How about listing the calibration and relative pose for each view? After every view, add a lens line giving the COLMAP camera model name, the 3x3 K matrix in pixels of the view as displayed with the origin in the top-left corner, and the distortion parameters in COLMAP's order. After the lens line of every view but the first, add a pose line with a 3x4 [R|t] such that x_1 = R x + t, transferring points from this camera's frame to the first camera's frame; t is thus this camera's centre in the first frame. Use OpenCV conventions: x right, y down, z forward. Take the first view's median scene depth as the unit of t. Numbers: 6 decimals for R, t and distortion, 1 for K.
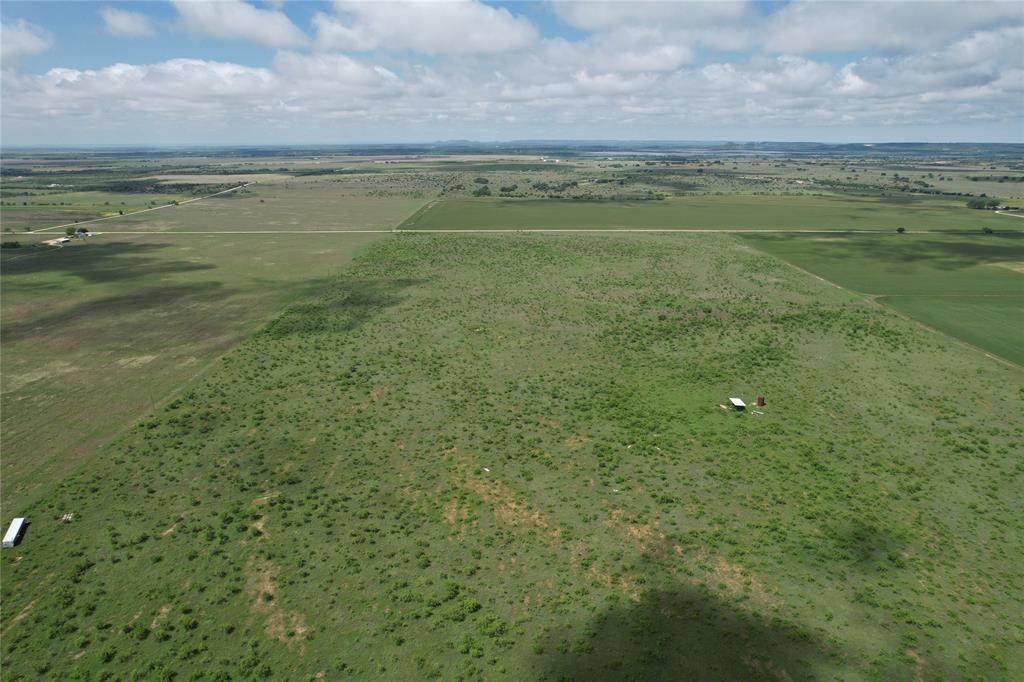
lens RADIAL K [[654.7, 0, 512.0], [0, 654.7, 341.0], [0, 0, 1]] dist [-0.085098, 0.074959]
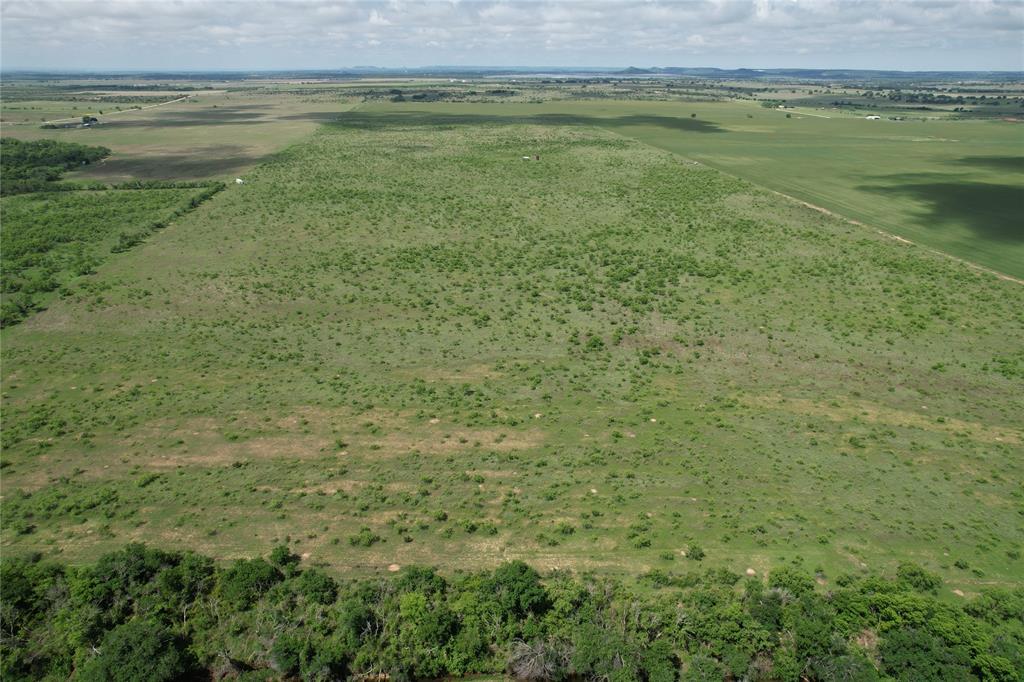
lens RADIAL K [[654.7, 0, 512.0], [0, 654.7, 341.0], [0, 0, 1]] dist [-0.085098, 0.074959]
pose [[0.991667, -0.044143, 0.121025, -0.000883], [0.031722, 0.994206, 0.102700, 0.431793], [-0.124857, -0.098005, 0.987322, -1.114663]]
